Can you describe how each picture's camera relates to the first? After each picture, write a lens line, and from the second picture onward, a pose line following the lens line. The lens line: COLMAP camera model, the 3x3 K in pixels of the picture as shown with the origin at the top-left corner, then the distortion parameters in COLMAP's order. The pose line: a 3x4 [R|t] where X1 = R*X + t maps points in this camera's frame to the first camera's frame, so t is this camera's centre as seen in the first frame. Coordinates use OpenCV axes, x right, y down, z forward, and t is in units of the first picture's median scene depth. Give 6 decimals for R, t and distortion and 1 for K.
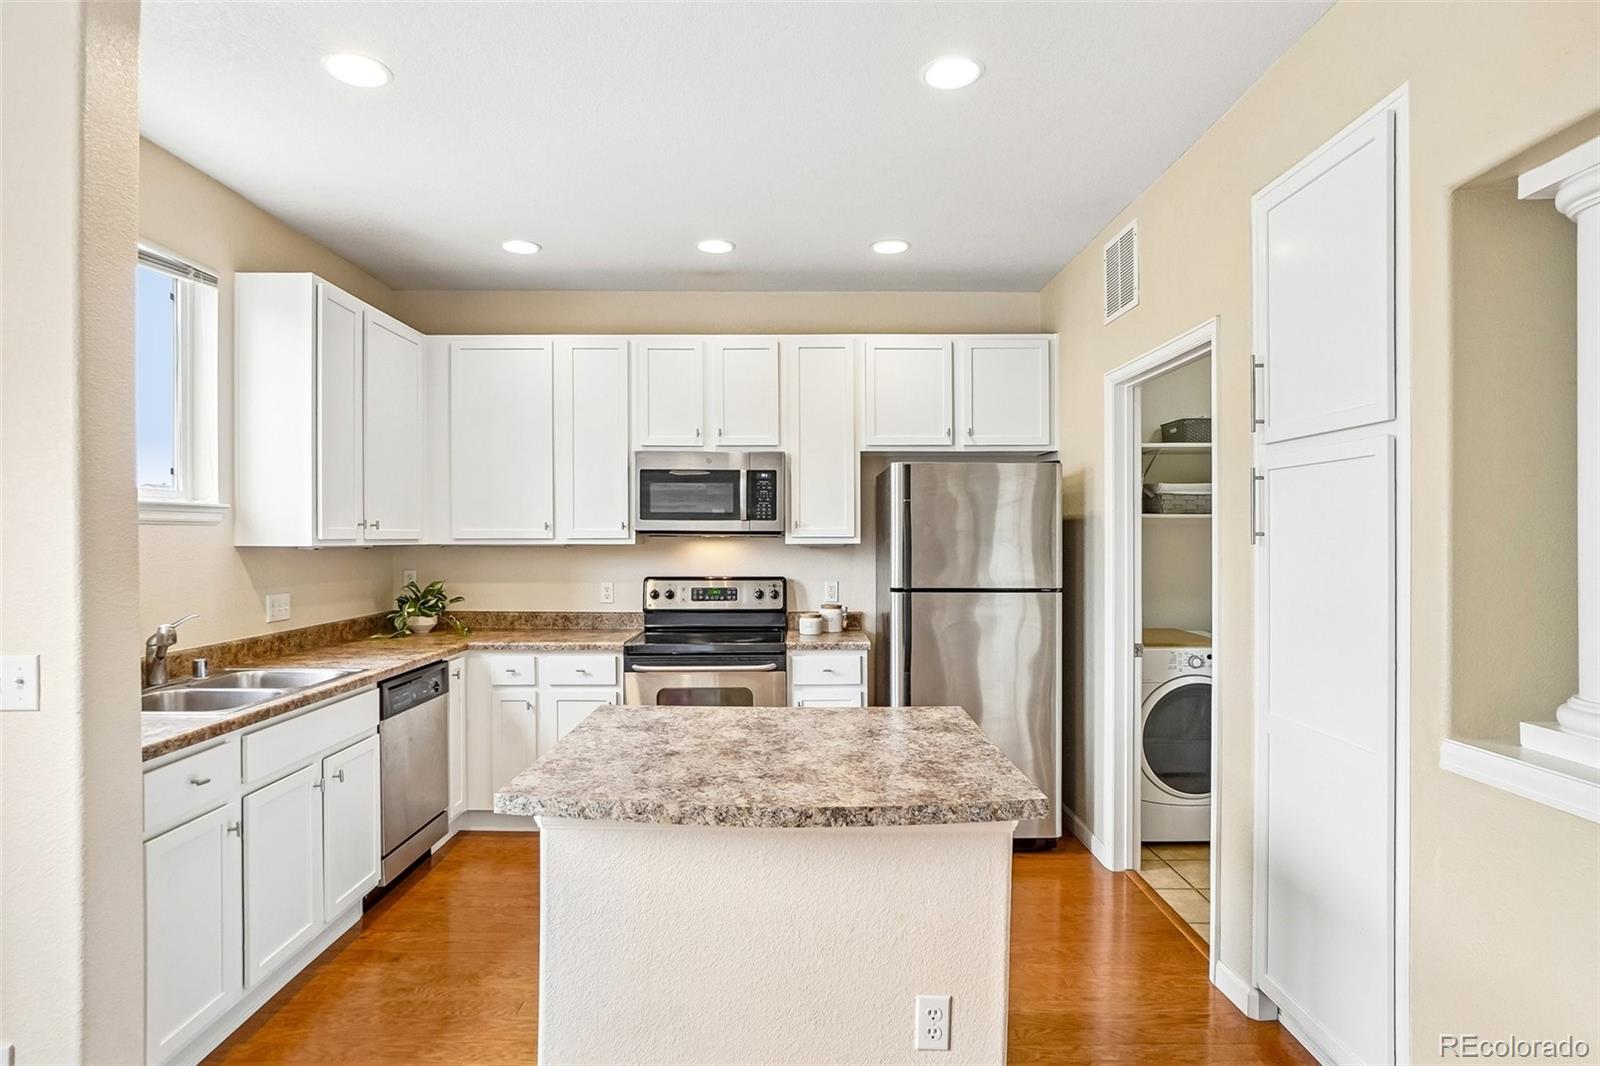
lens RADIAL K [[855.5, 0, 800.0], [0, 855.5, 533.0], [0, 0, 1]] dist [-0.037012, 0.002093]
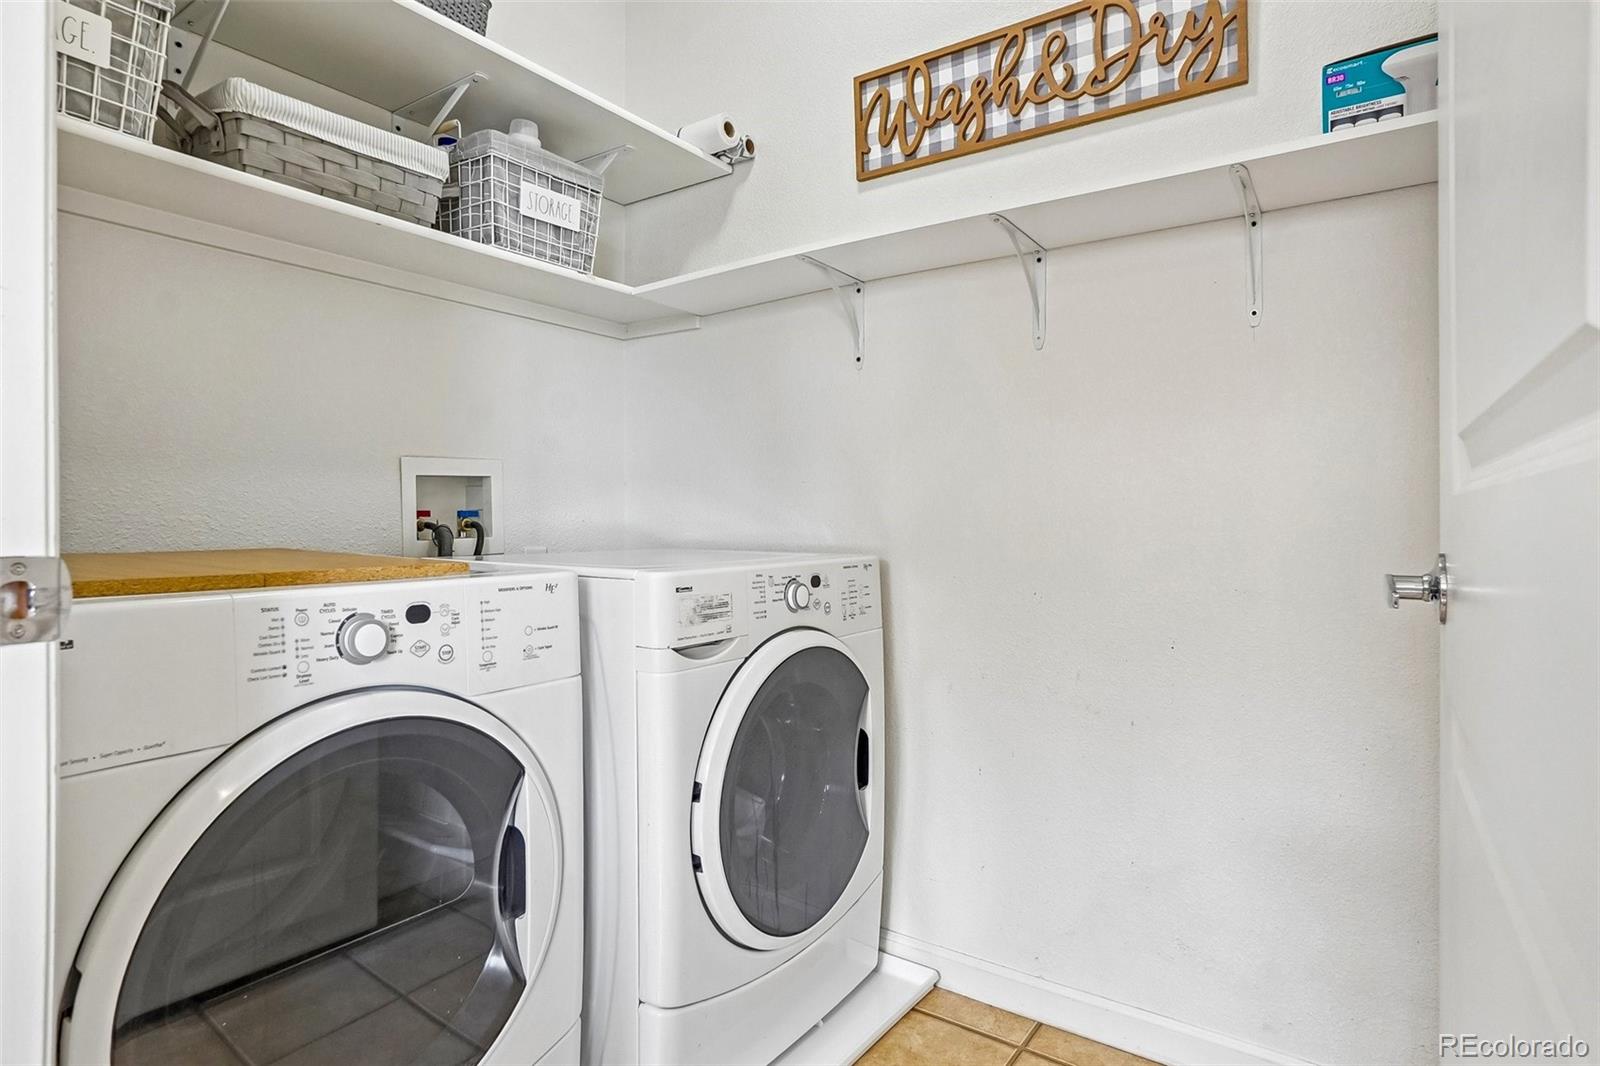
lens RADIAL K [[855.5, 0, 800.0], [0, 855.5, 533.0], [0, 0, 1]] dist [-0.037012, 0.002093]
pose [[0.585738, -0.020401, 0.810243, 0.304830], [-0.003798, 0.999603, 0.027915, 0.102110], [-0.810491, -0.019428, 0.585428, 0.673972]]
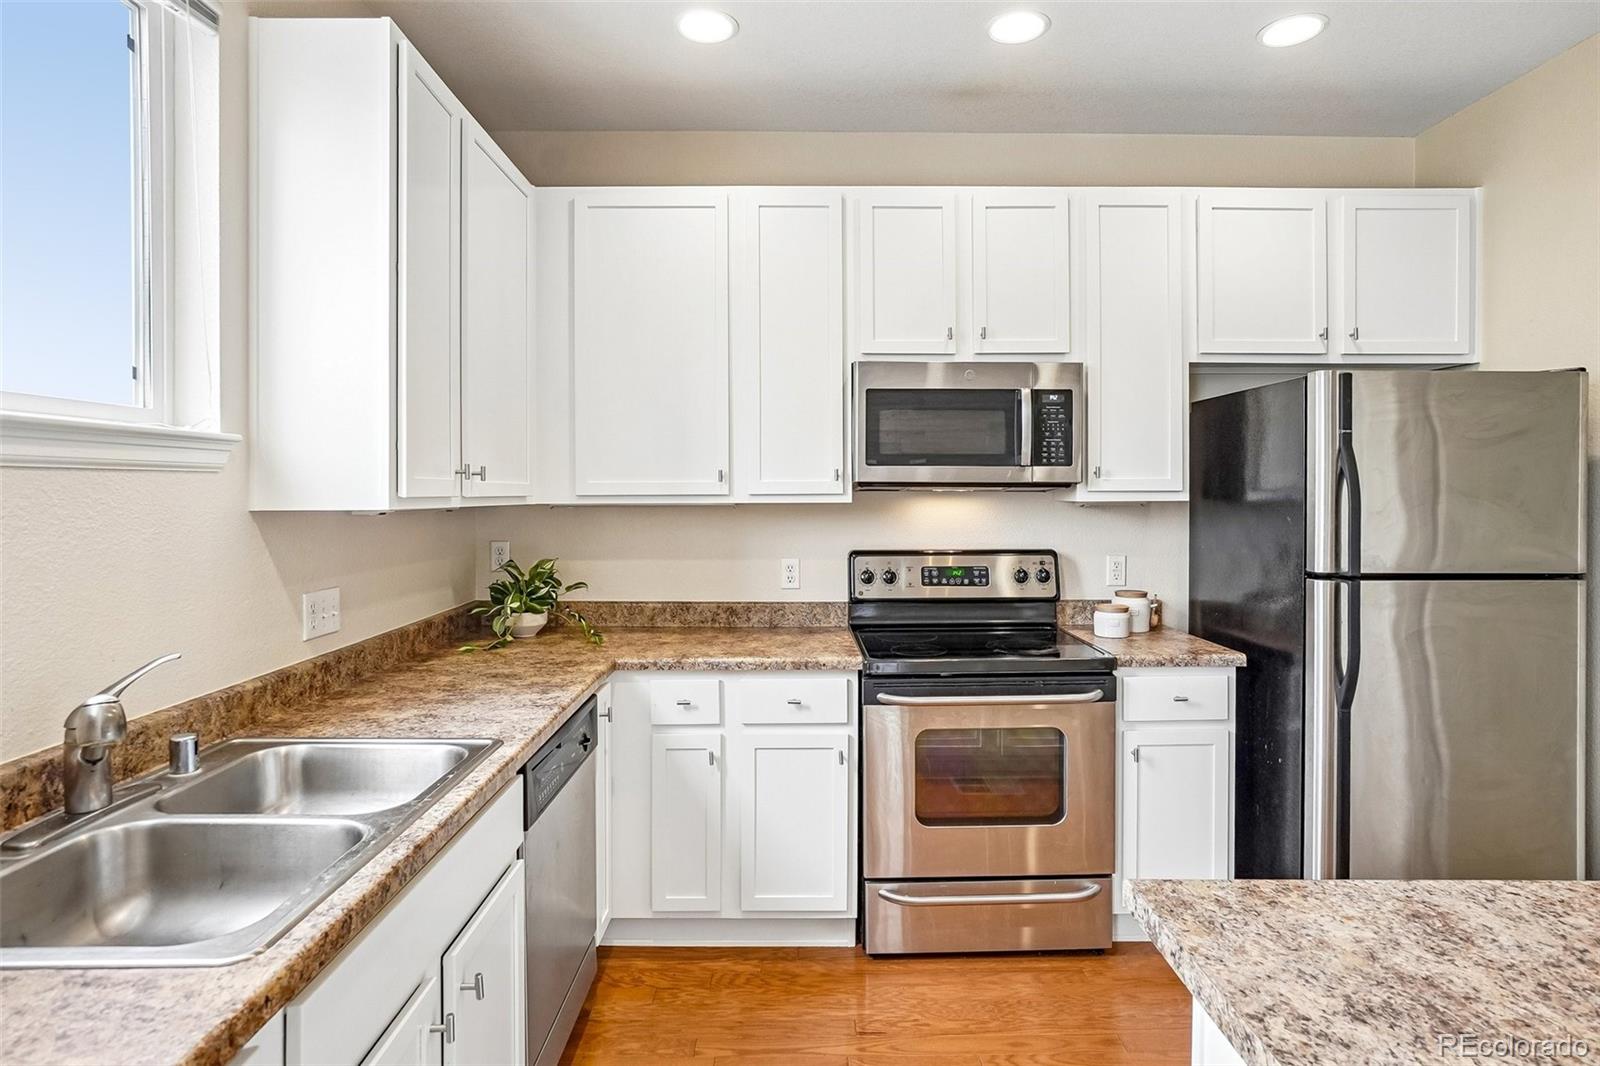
lens RADIAL K [[867.0, 0, 803.0], [0, 867.0, 484.0], [0, 0, 1]] dist [-0.043130, 0.024610]
pose [[0.999997, -0.002251, -0.000241, -0.236843], [0.002250, 0.999991, -0.003516, 0.000914], [0.000248, 0.003515, 0.999994, 0.336942]]
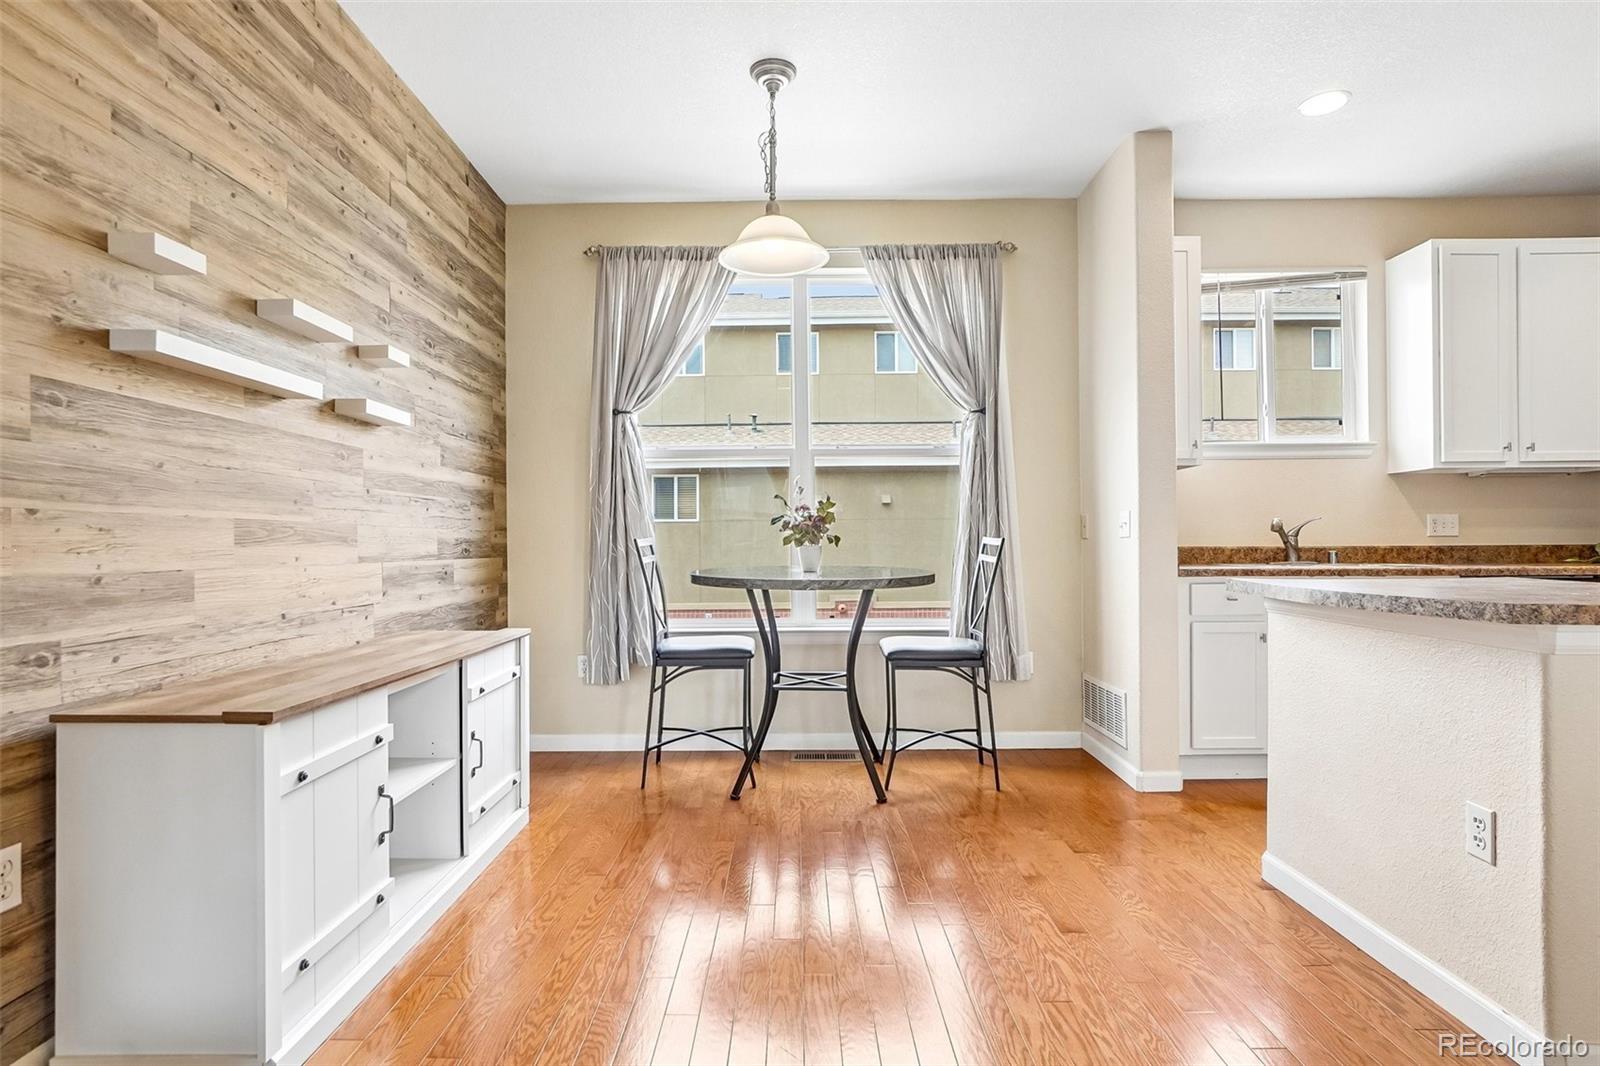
lens RADIAL K [[836.9, 0, 797.9], [0, 836.9, 542.9], [0, 0, 1]] dist [-0.012929, 0.000876]
pose [[0.004086, -0.003727, -0.999985, 0.466002], [0.013707, 0.999899, -0.003670, 0.089019], [0.999898, -0.013692, 0.004137, 0.069678]]
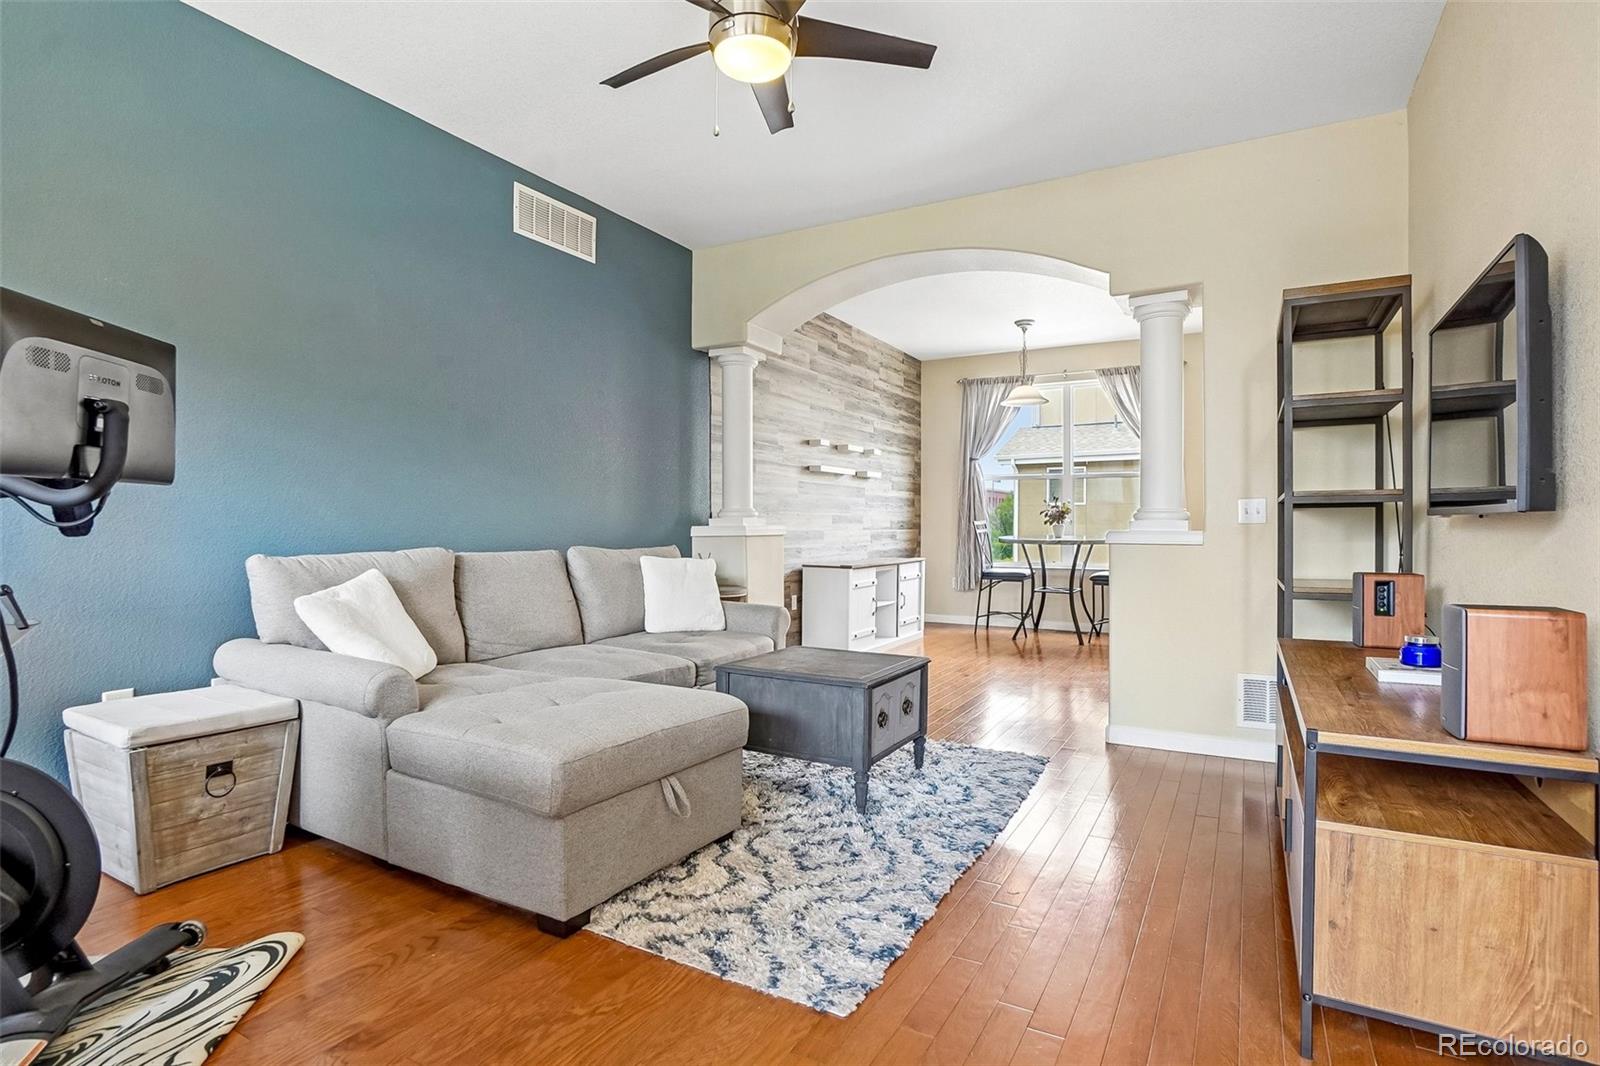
lens RADIAL K [[795.2, 0, 778.9], [0, 795.2, 524.1], [0, 0, 1]] dist [-0.036012, 0.000136]
pose [[-0.514493, -0.001012, -0.857494, 1.345197], [0.002130, 0.999995, -0.002458, 0.089259], [0.857492, -0.003091, -0.514488, 0.440378]]
